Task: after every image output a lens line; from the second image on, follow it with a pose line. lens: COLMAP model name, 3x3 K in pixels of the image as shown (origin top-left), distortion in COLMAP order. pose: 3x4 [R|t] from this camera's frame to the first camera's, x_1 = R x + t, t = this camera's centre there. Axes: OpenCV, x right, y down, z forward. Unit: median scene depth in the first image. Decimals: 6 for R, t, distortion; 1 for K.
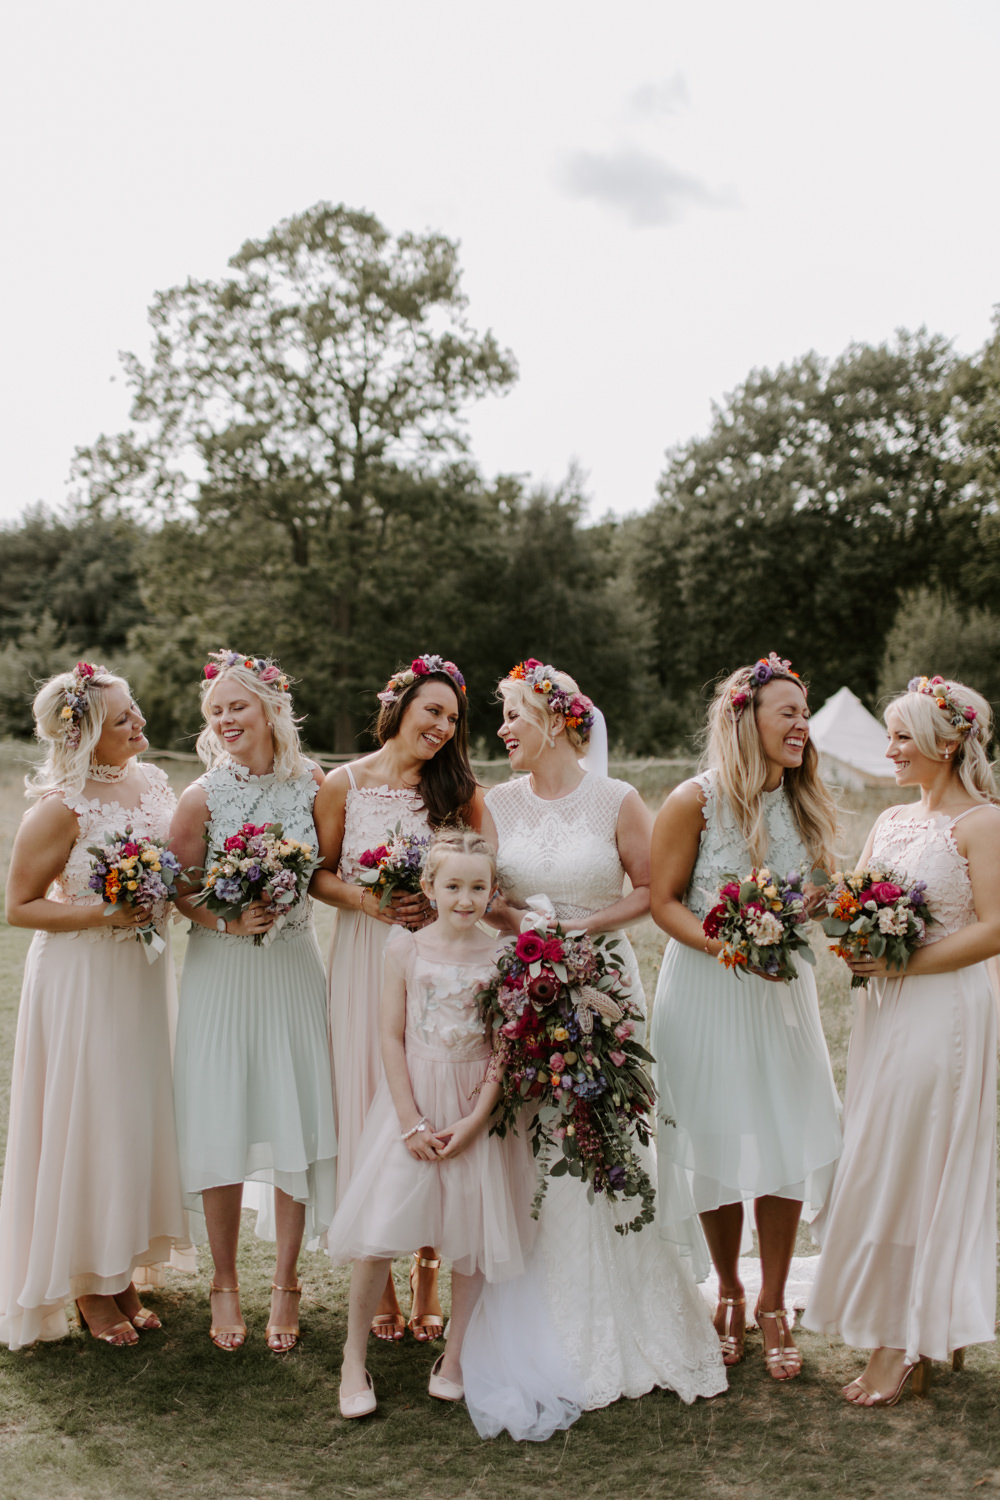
lens RADIAL K [[1369.7, 0, 500.0], [0, 1369.7, 750.0], [0, 0, 1]] dist [-0.037525, -0.001418]
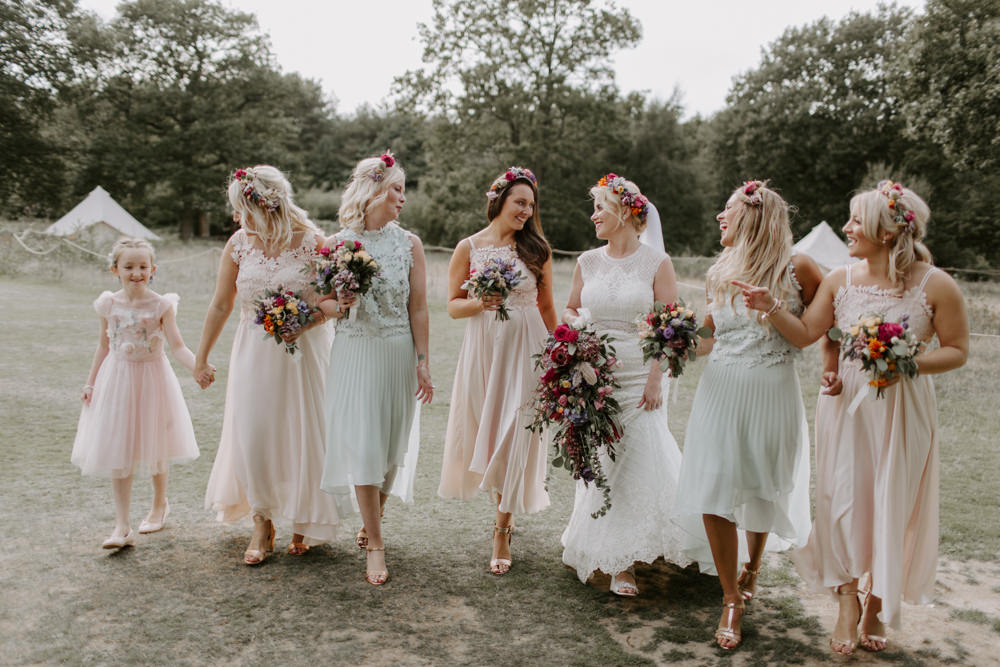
lens RADIAL K [[913.2, 0, 531.9], [0, 913.2, 331.6], [0, 0, 1]] dist [-0.037525, -0.001418]
pose [[0.992244, 0.037587, -0.118486, 0.023400], [-0.028060, 0.996313, 0.081075, 0.009861], [0.121097, -0.077121, 0.989640, -0.178035]]
